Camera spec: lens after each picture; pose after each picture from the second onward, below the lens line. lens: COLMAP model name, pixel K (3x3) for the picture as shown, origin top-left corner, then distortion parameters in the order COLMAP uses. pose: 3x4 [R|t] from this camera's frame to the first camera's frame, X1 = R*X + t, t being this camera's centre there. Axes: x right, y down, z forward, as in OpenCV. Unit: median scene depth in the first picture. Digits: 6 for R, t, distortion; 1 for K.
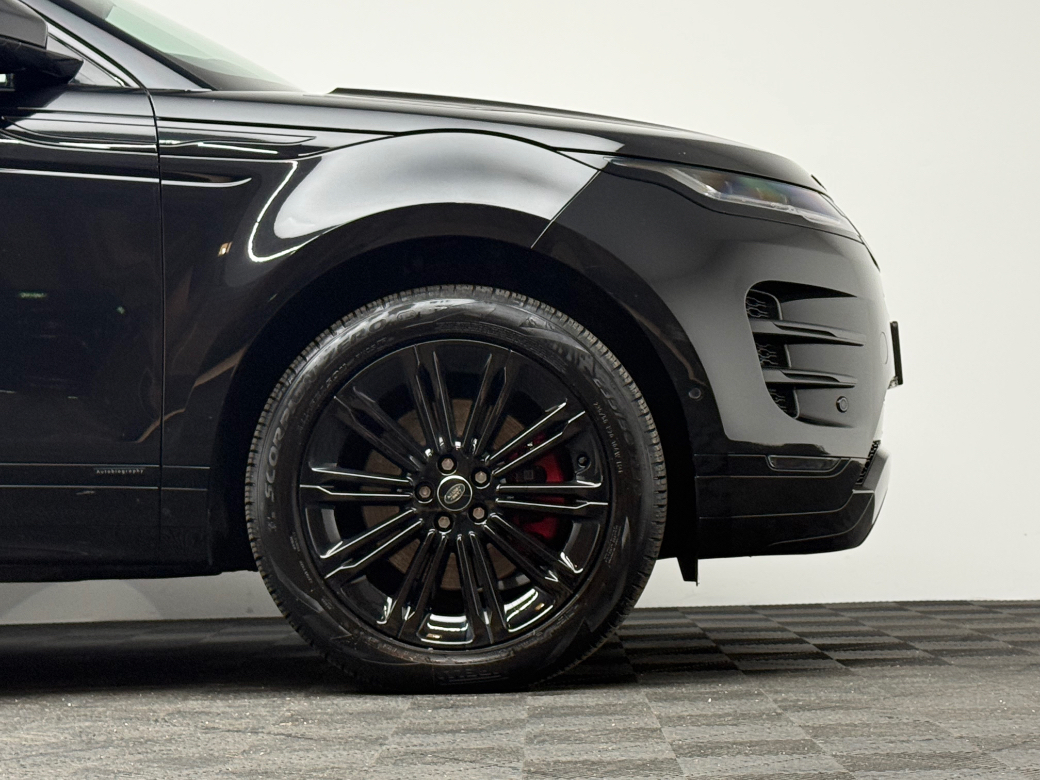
lens RADIAL K [[2389.9, 0, 518.9], [0, 2389.9, 394.7], [0, 0, 1]] dist [0.017491, 0.000000]
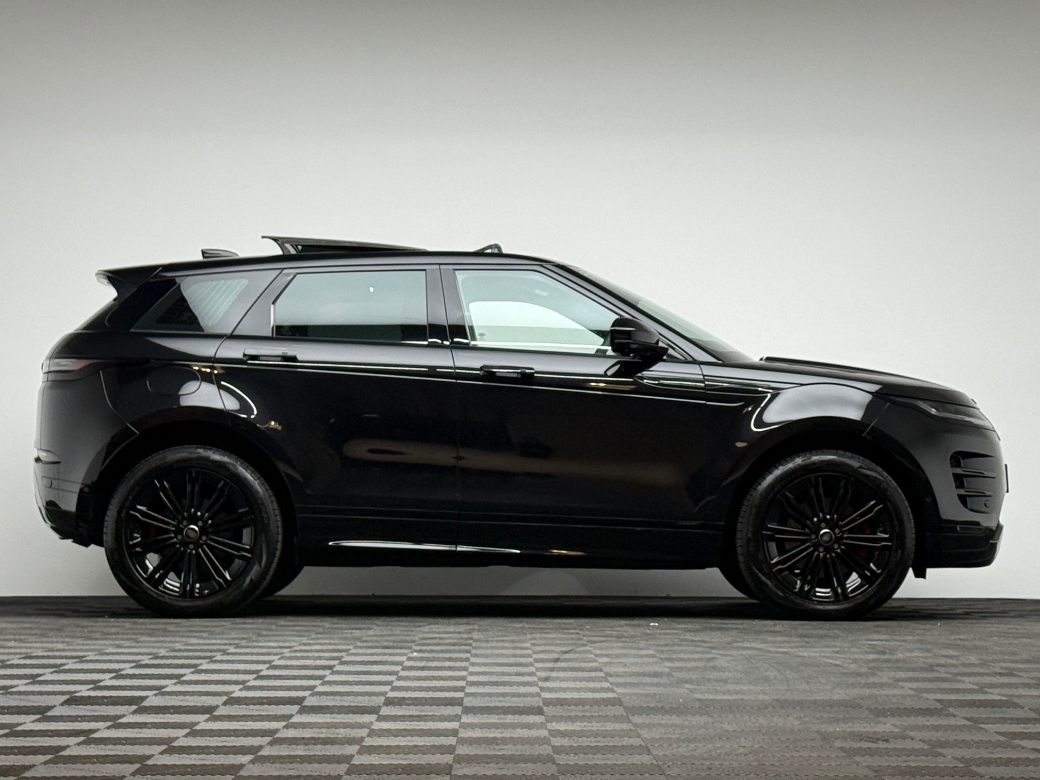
lens RADIAL K [[2574.0, 0, 521.0], [0, 2574.0, 385.3], [0, 0, 1]] dist [0.059892, 0.000000]
pose [[0.999283, 0.031312, 0.021302, -0.388656], [-0.031132, 0.999477, -0.008737, -0.077872], [-0.021564, 0.008068, 0.999735, -1.554240]]
